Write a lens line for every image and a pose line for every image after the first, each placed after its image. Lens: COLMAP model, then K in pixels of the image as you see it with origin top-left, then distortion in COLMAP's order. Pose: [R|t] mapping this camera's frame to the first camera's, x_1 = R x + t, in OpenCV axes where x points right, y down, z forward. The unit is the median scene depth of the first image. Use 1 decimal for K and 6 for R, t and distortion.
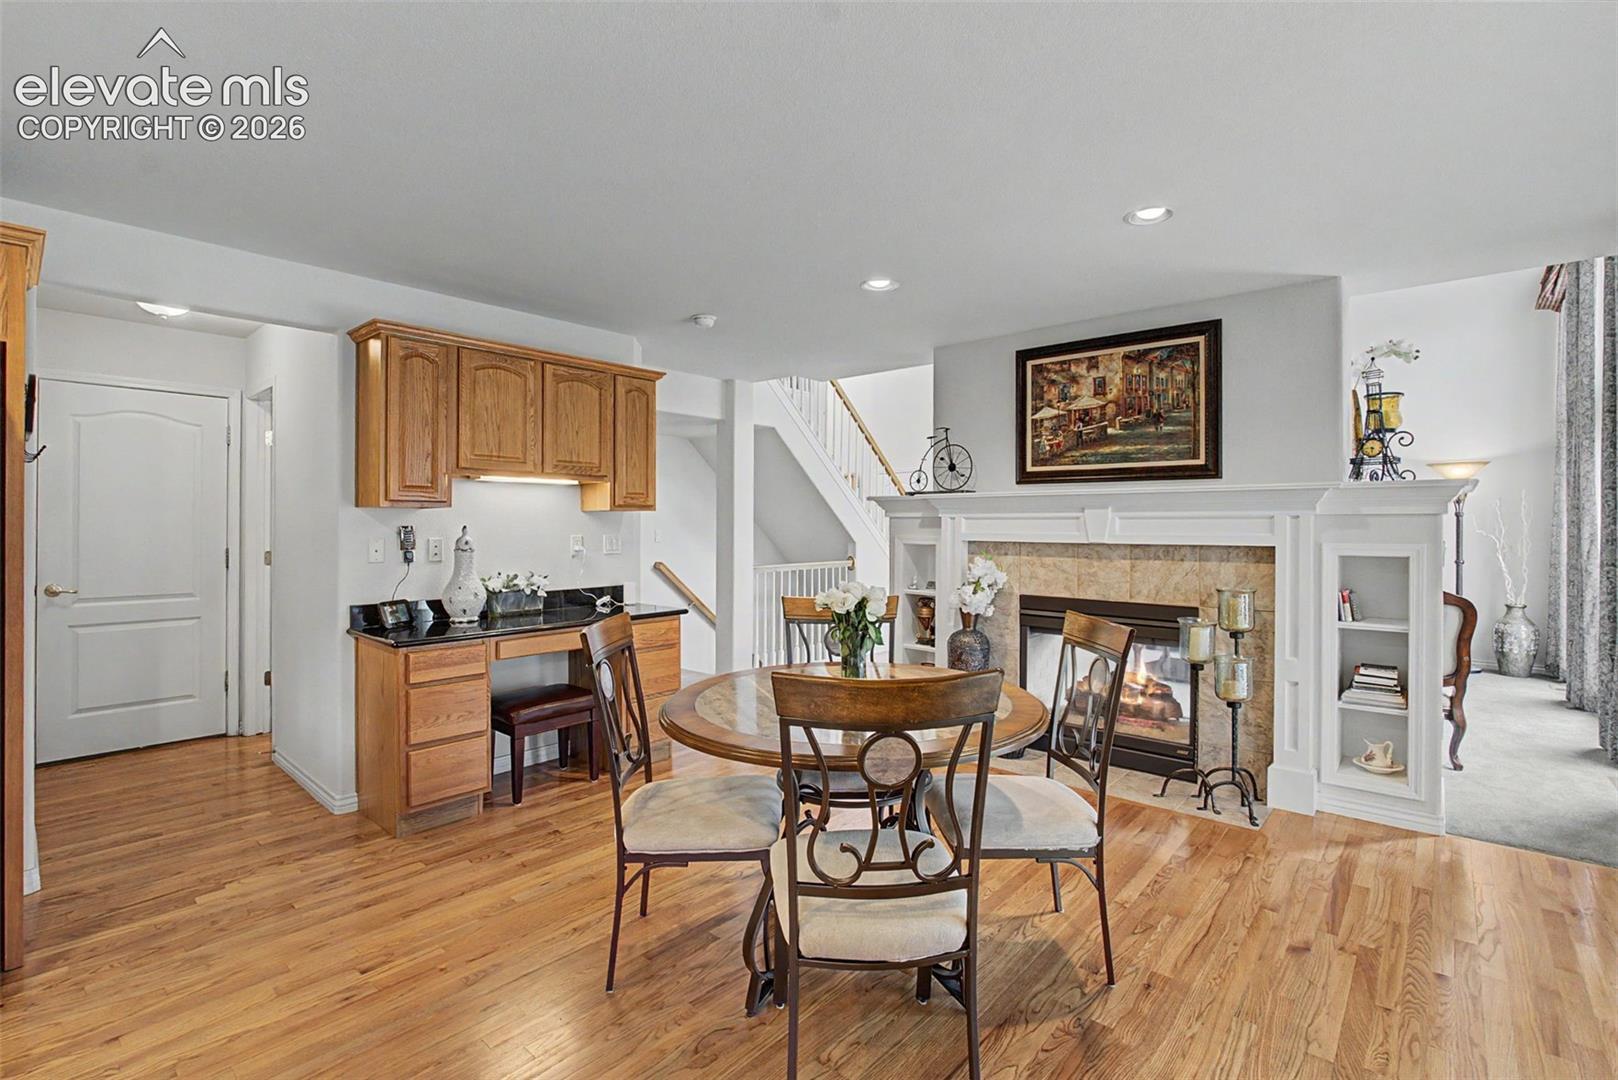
lens RADIAL K [[738.8, 0, 804.8], [0, 738.8, 528.4], [0, 0, 1]] dist [-0.022619, 0.005077]
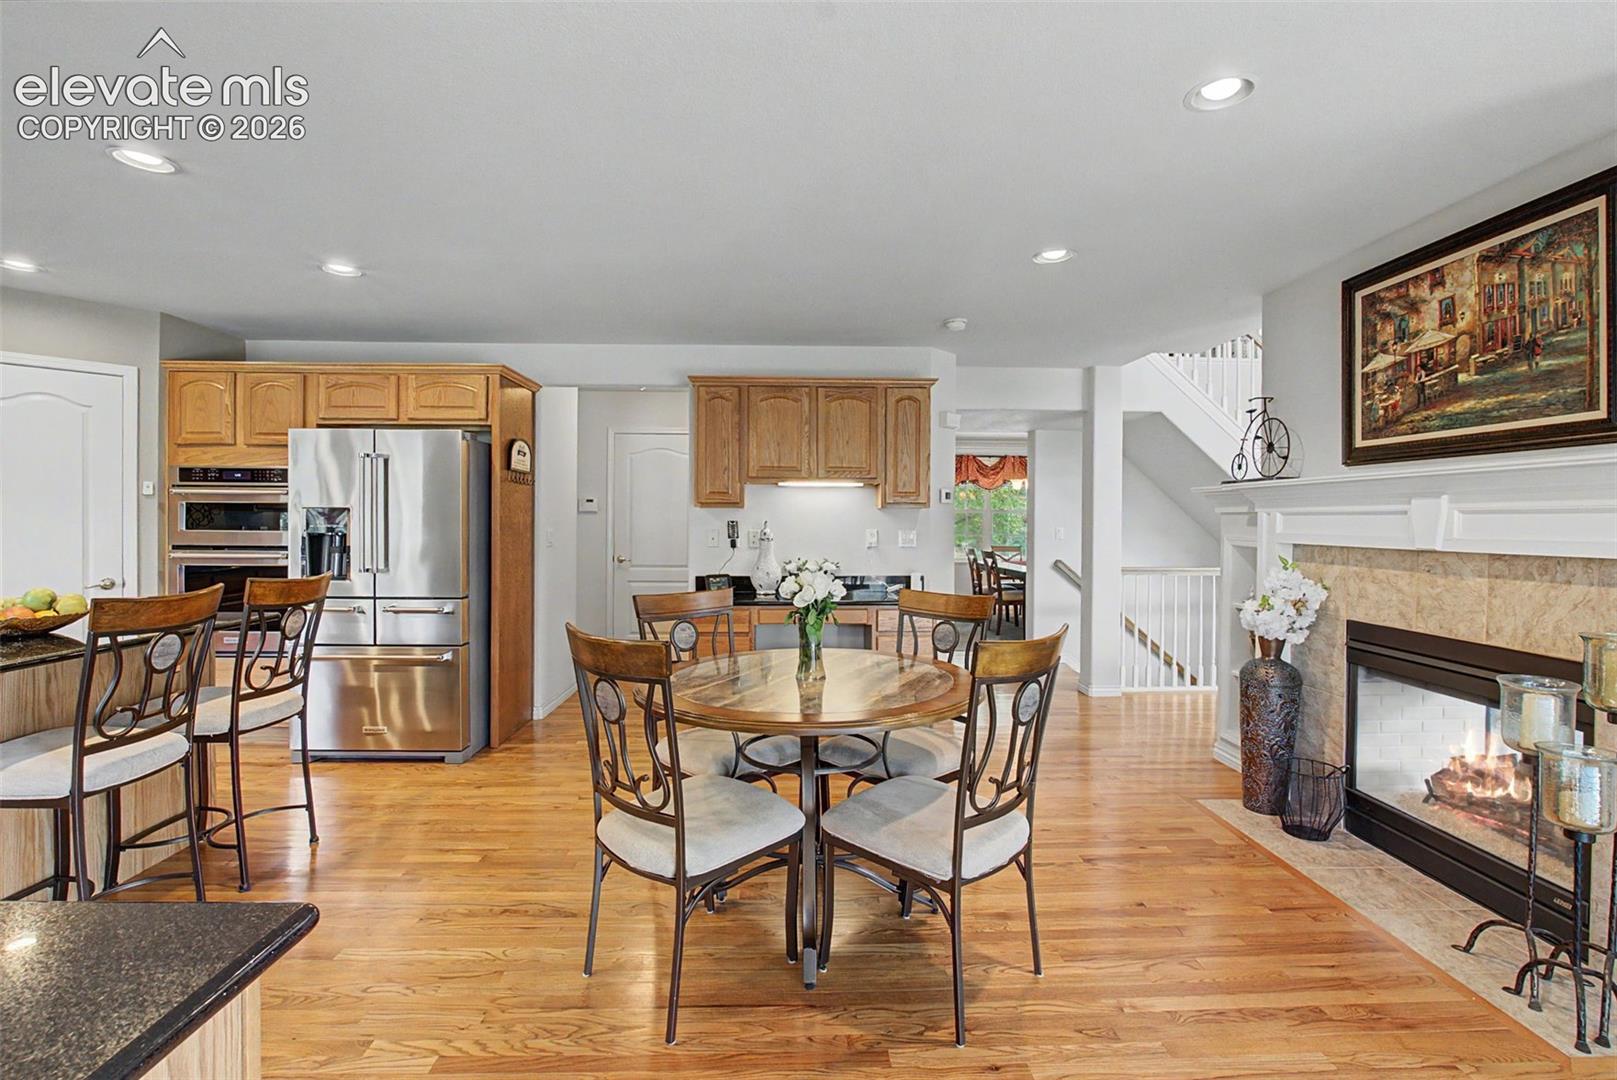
lens RADIAL K [[738.4, 0, 809.2], [0, 738.4, 531.0], [0, 0, 1]] dist [-0.022619, 0.005077]
pose [[0.683275, 0.012459, -0.730055, 0.485539], [-0.007521, 0.999921, 0.010025, 0.000295], [0.730123, -0.001359, 0.683315, 0.140530]]
